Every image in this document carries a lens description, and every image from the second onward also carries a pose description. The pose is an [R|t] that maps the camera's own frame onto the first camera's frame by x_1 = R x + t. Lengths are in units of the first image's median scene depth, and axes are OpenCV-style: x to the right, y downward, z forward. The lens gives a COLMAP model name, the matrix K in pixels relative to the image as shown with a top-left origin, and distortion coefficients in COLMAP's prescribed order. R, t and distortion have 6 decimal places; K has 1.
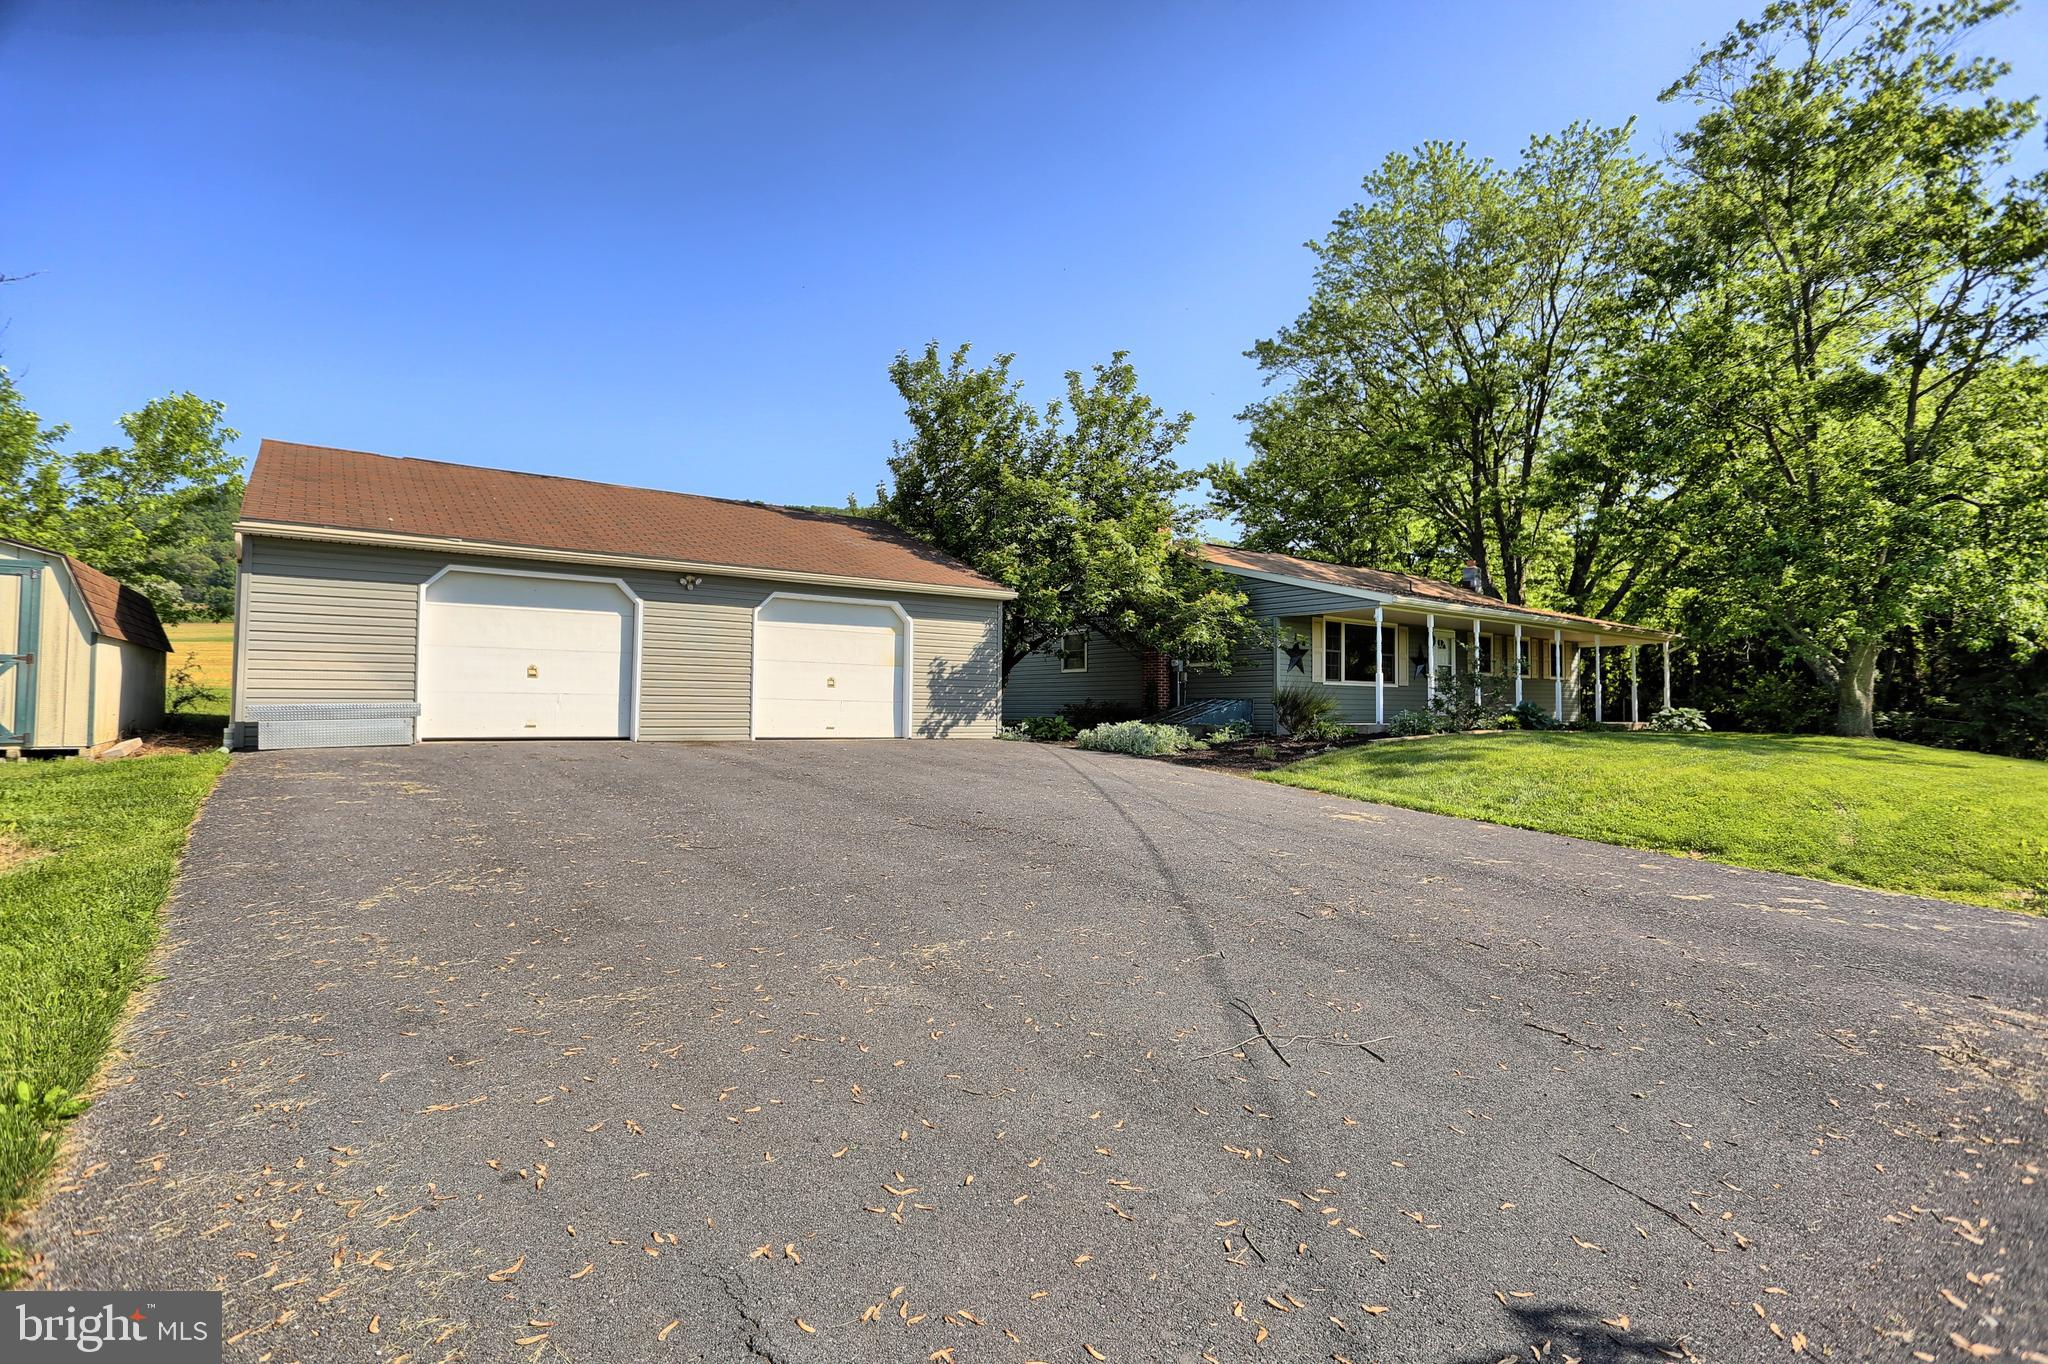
lens RADIAL K [[1019.7, 0, 1025.6], [0, 1019.7, 683.1], [0, 0, 1]] dist [-0.031524, -0.000320]
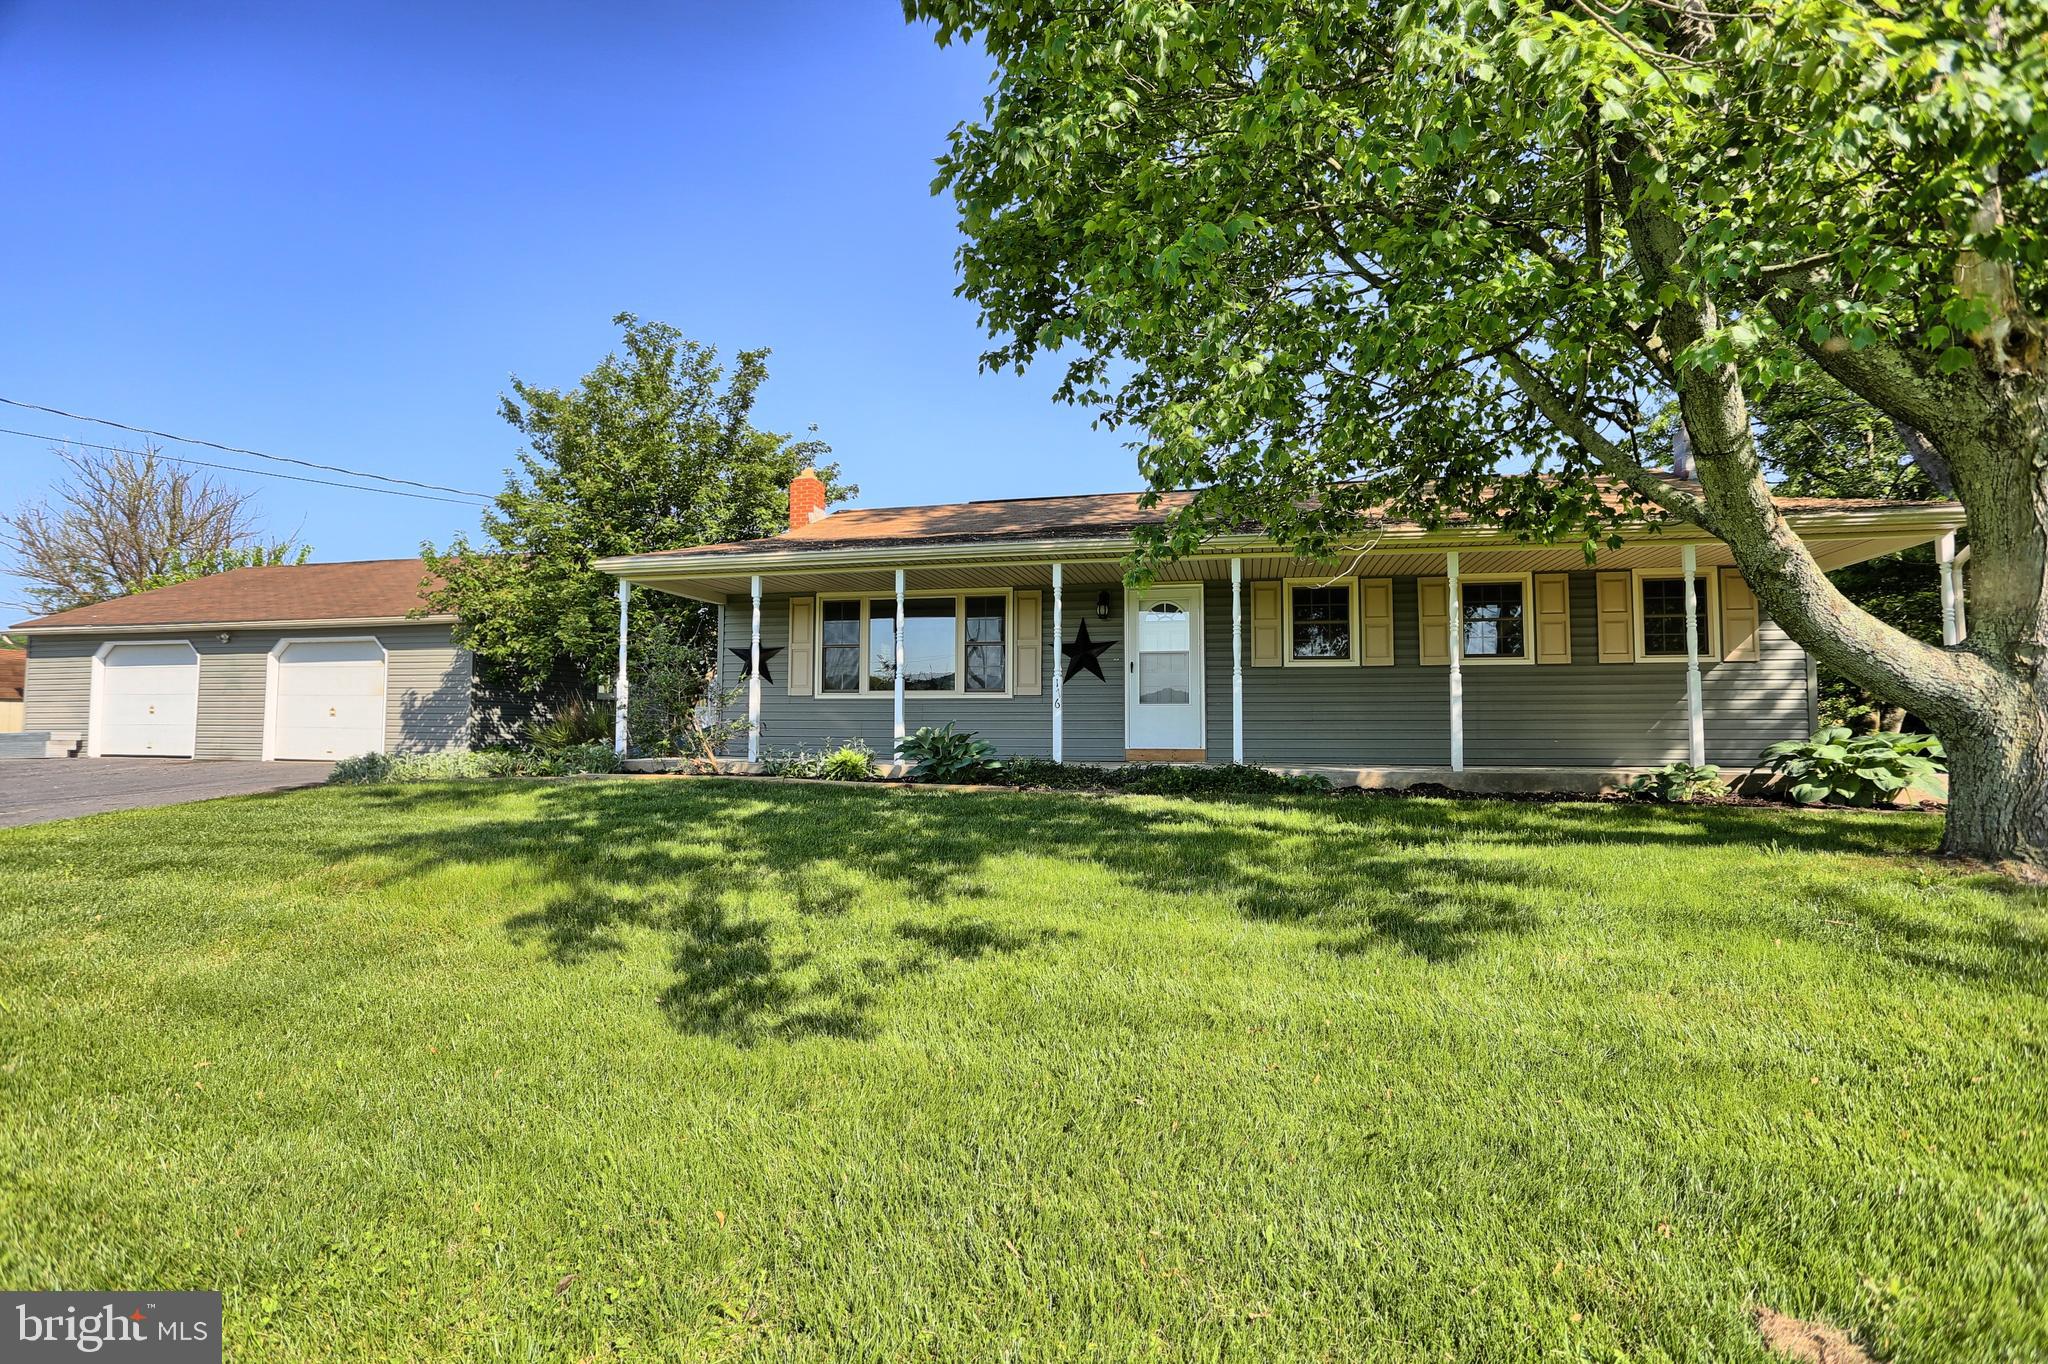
lens RADIAL K [[1019.7, 0, 1024.7], [0, 1019.7, 682.8], [0, 0, 1]] dist [-0.031524, -0.000320]
pose [[0.617436, -0.047516, -0.785185, 1.095772], [0.017763, 0.998762, -0.046473, 0.029756], [0.786421, 0.014747, 0.617515, 0.852704]]
